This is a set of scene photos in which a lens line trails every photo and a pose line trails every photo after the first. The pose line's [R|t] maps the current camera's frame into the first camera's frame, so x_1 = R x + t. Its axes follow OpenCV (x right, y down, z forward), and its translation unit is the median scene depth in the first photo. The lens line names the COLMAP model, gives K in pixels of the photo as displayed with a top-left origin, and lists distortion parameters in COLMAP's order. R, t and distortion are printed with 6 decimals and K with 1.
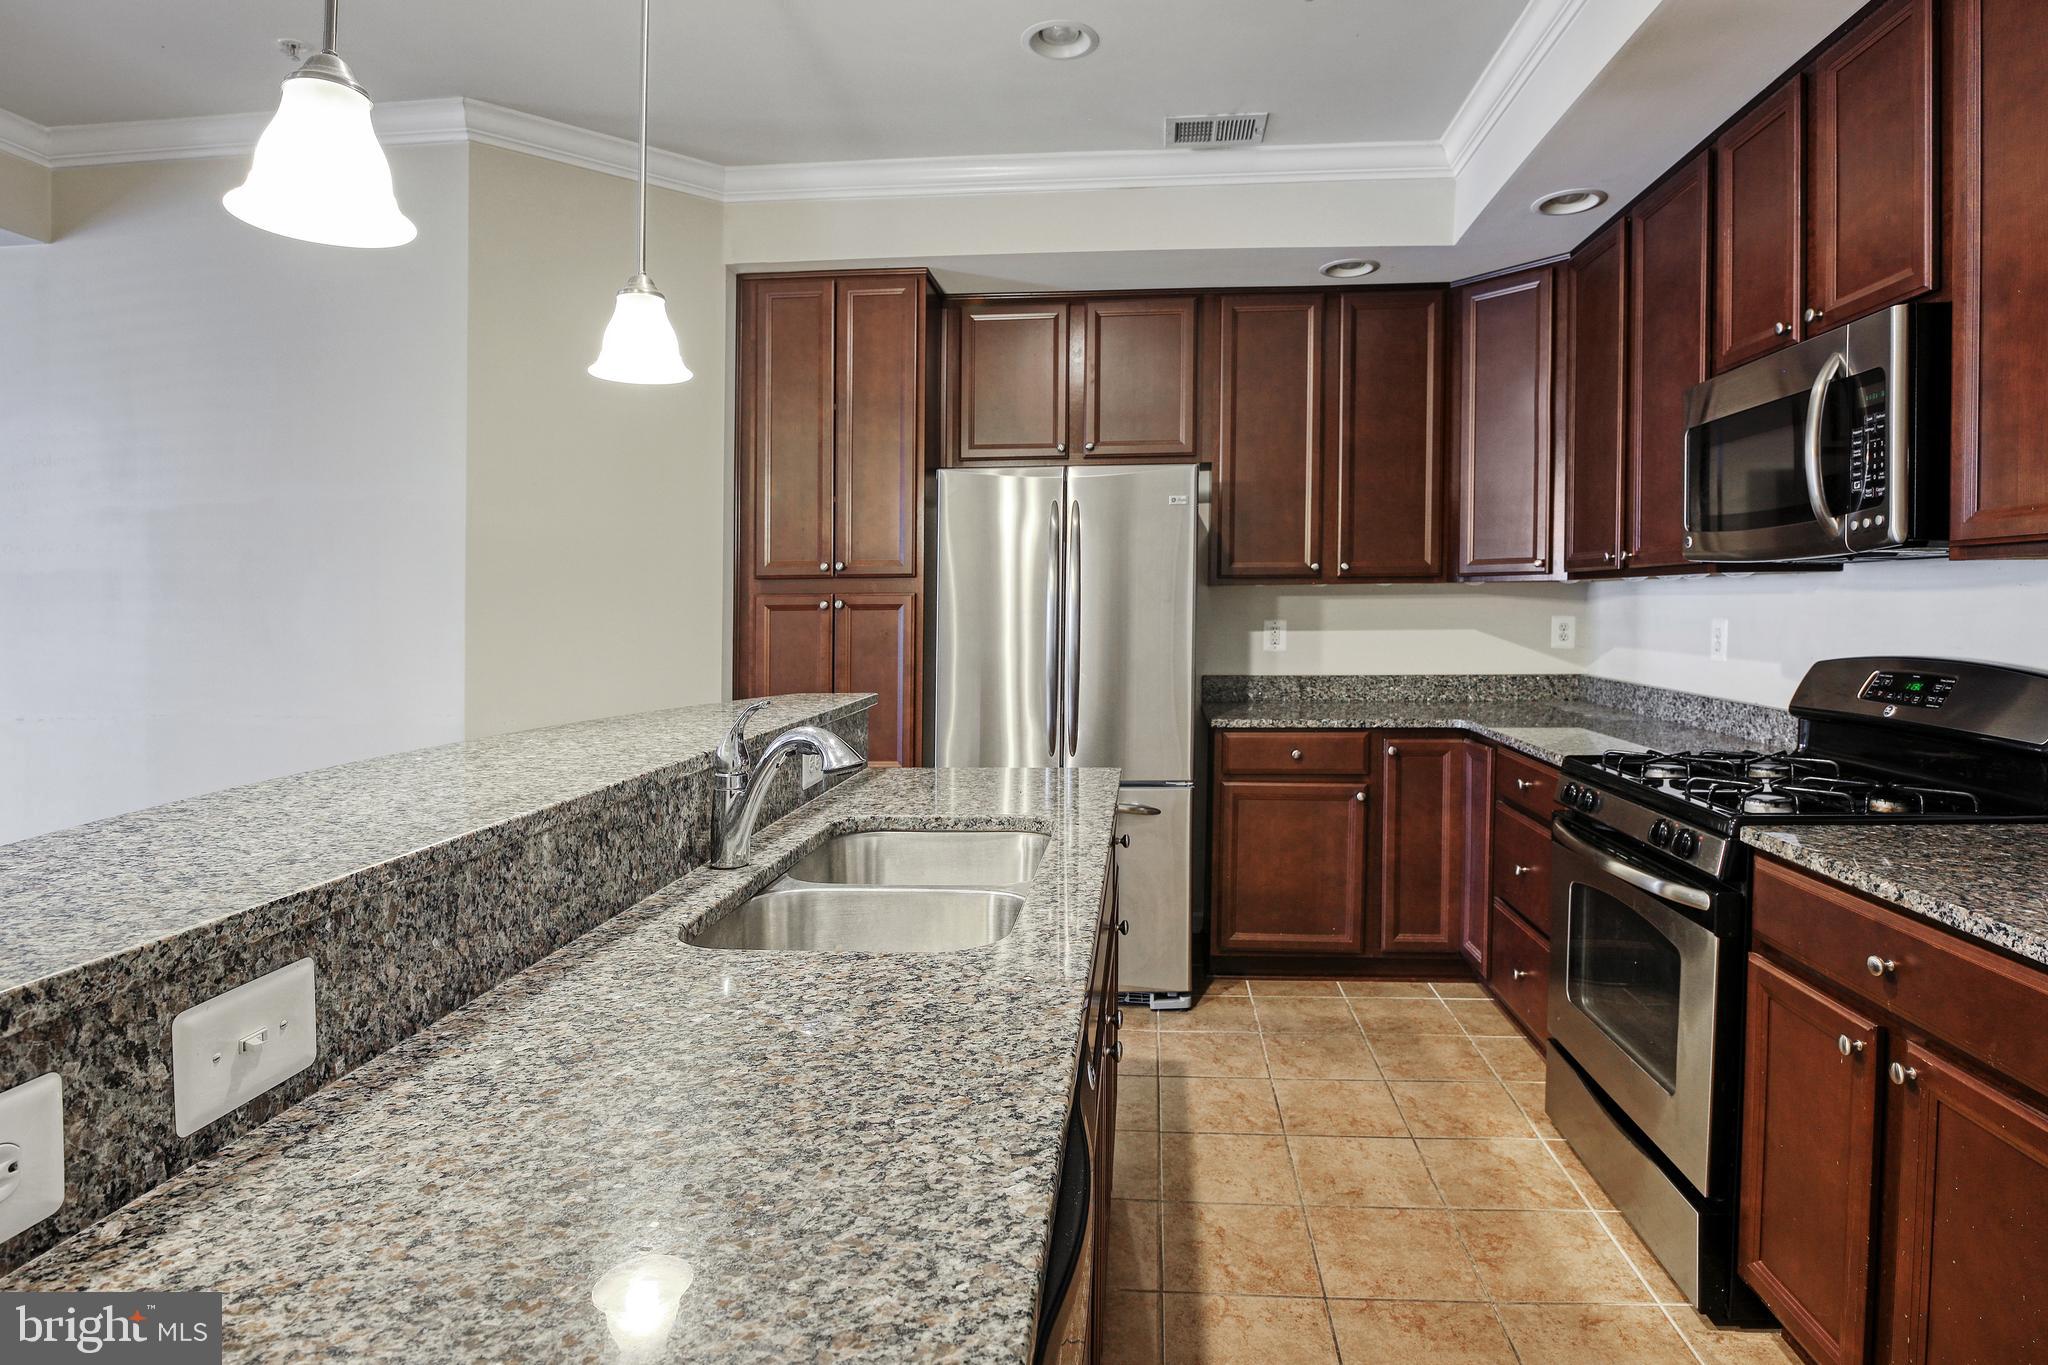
lens RADIAL K [[1086.5, 0, 1053.0], [0, 1086.5, 620.4], [0, 0, 1]] dist [0.000694, -0.008883]
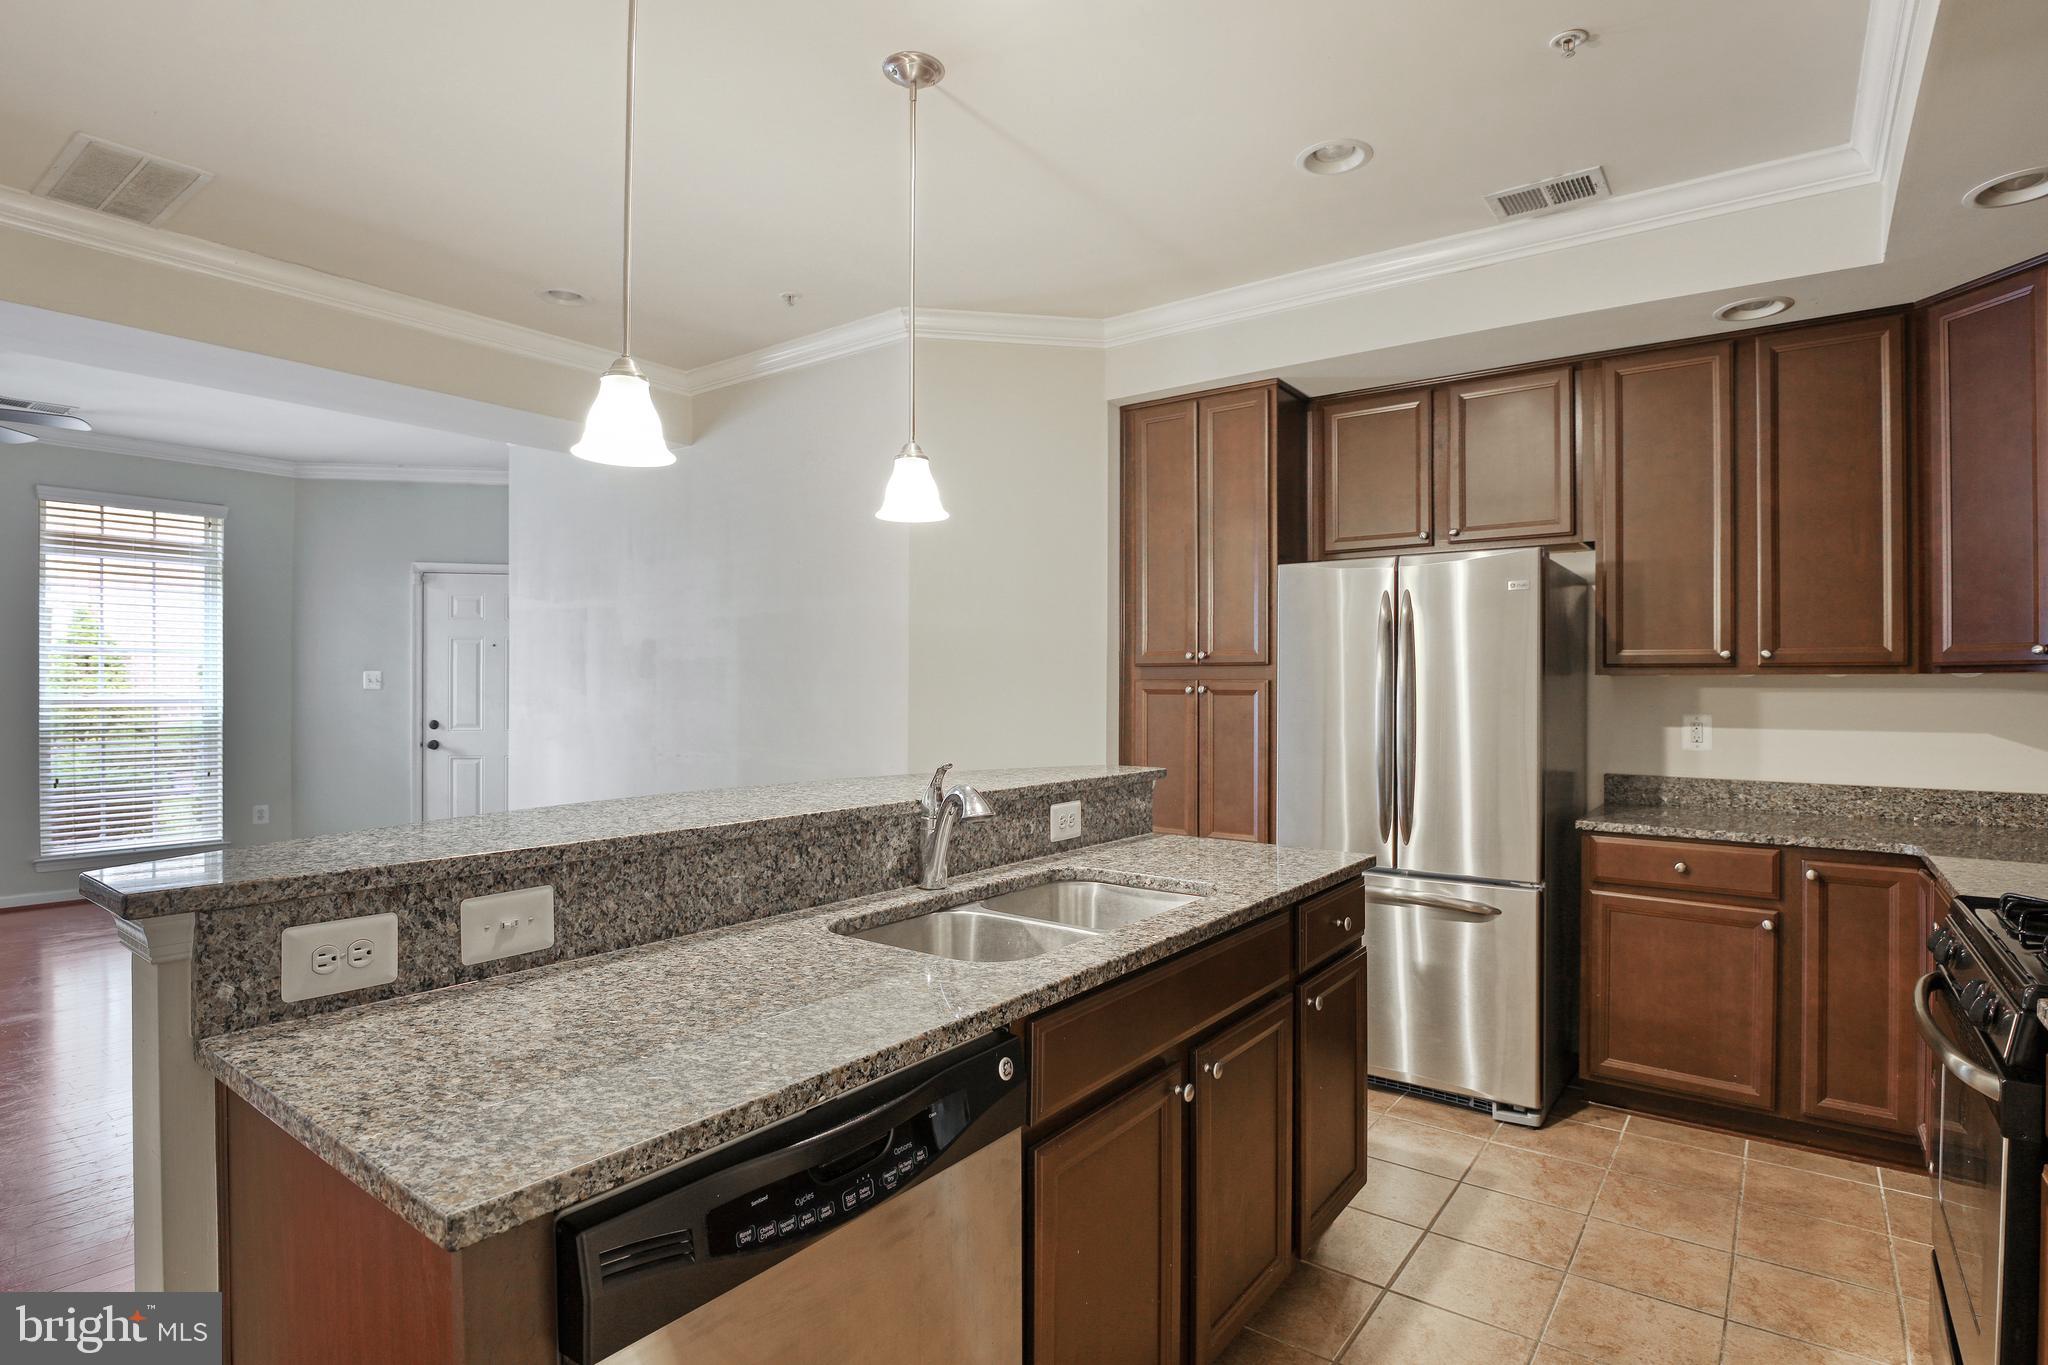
lens RADIAL K [[1039.4, 0, 994.3], [0, 1039.4, 684.5], [0, 0, 1]] dist [-0.013493, 0.000274]
pose [[0.840184, 0.011898, -0.542171, 0.215316], [-0.021852, 0.999690, -0.011925, -0.002975], [0.541861, 0.021867, 0.840184, -0.008085]]
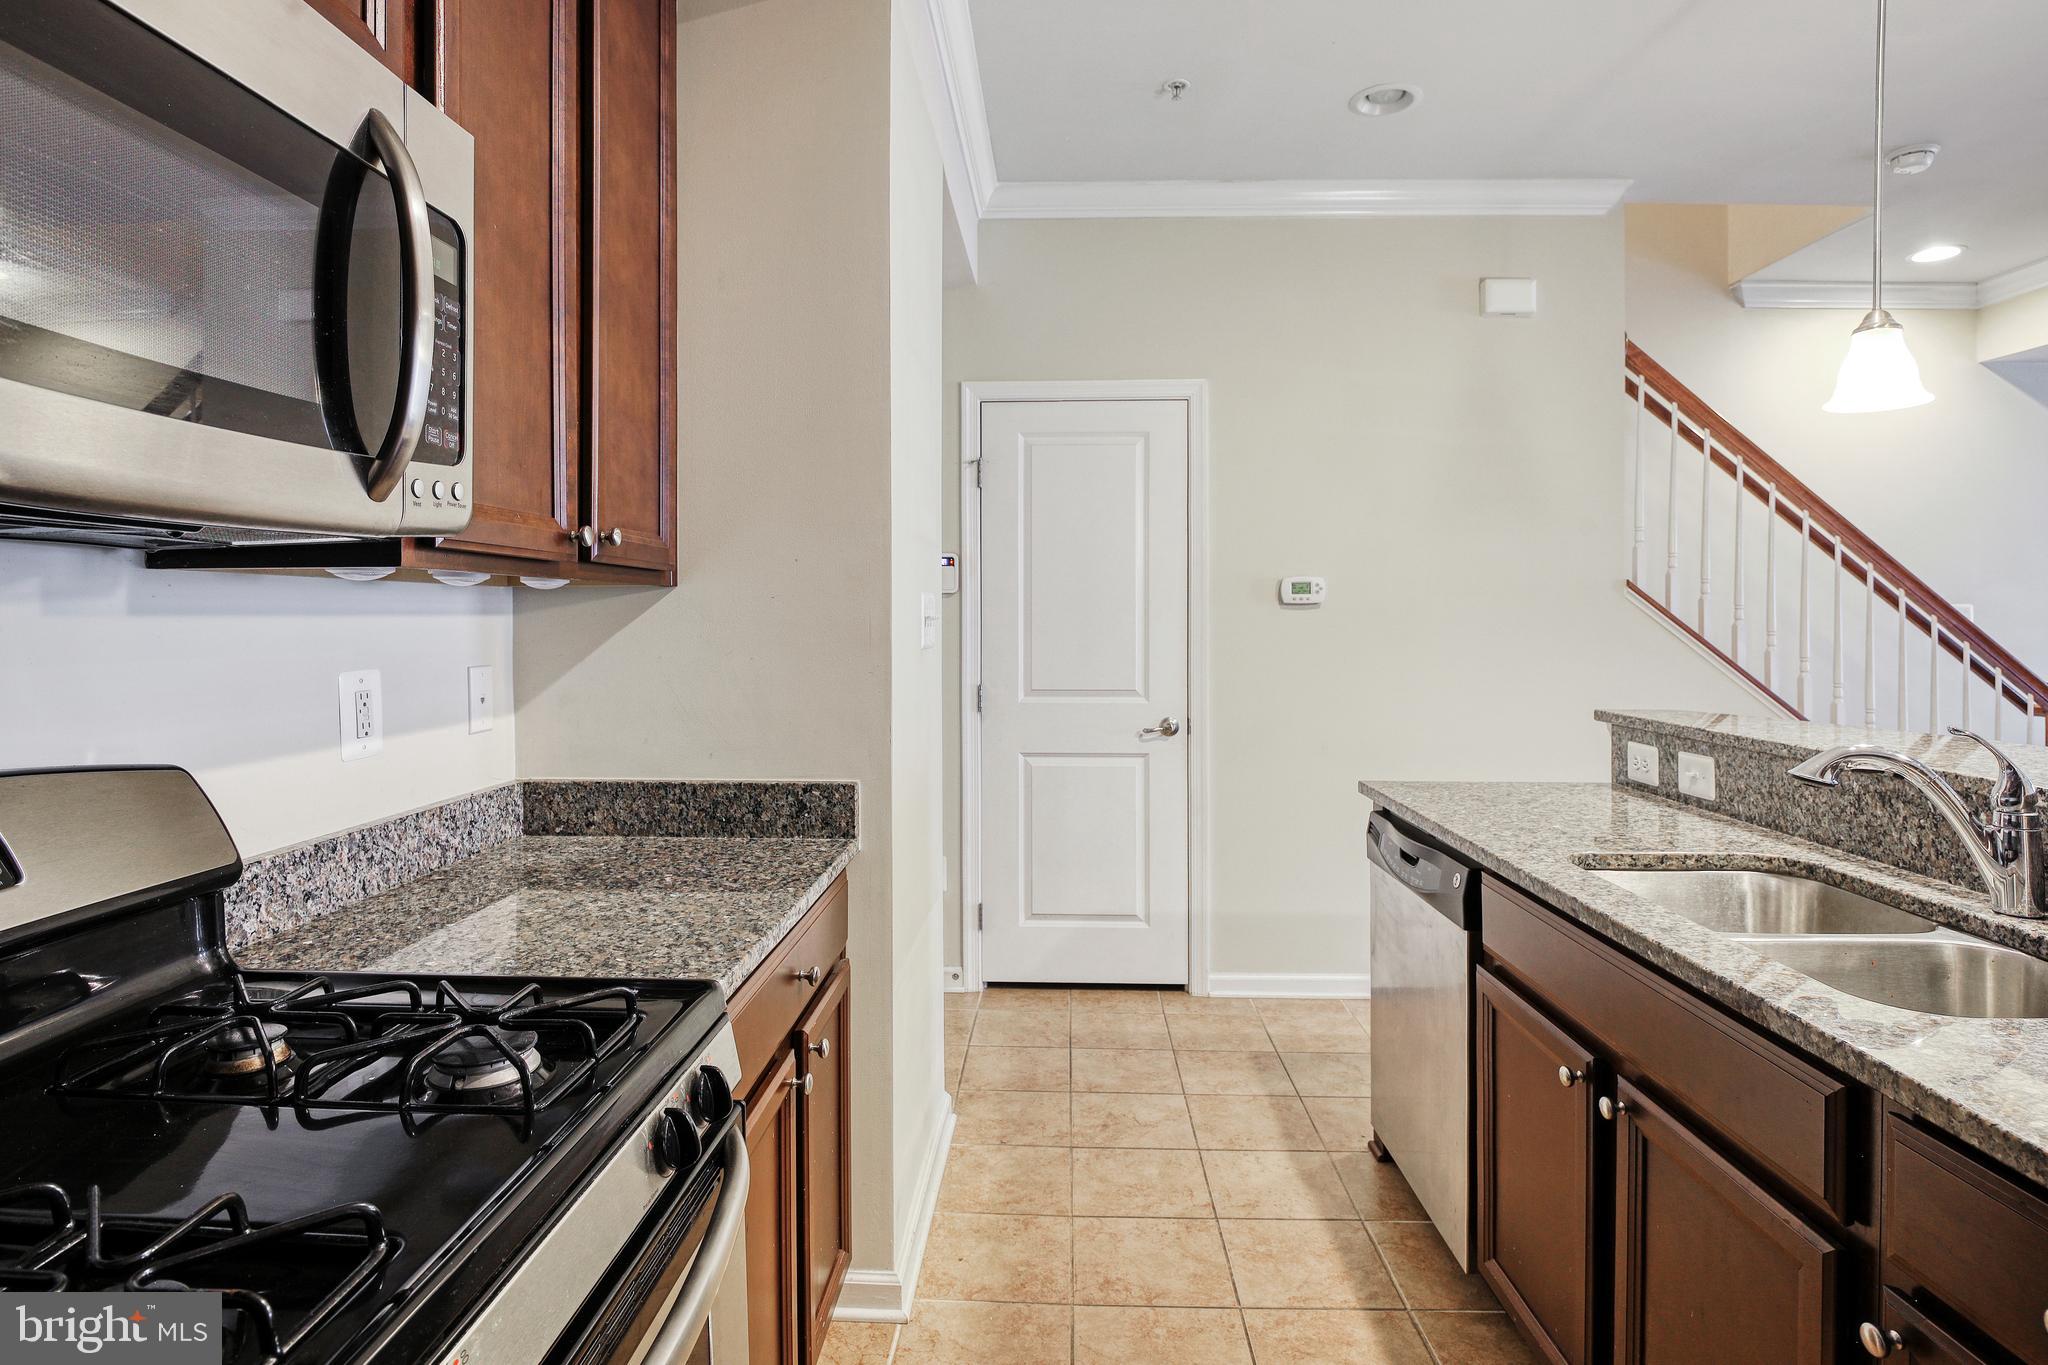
lens RADIAL K [[1086.5, 0, 1053.0], [0, 1086.5, 620.4], [0, 0, 1]] dist [0.000694, -0.008883]
pose [[-0.997227, 0.008236, -0.073960, 0.269367], [0.006806, 0.999785, 0.019571, -0.018374], [0.074105, 0.019013, -0.997069, 0.885575]]
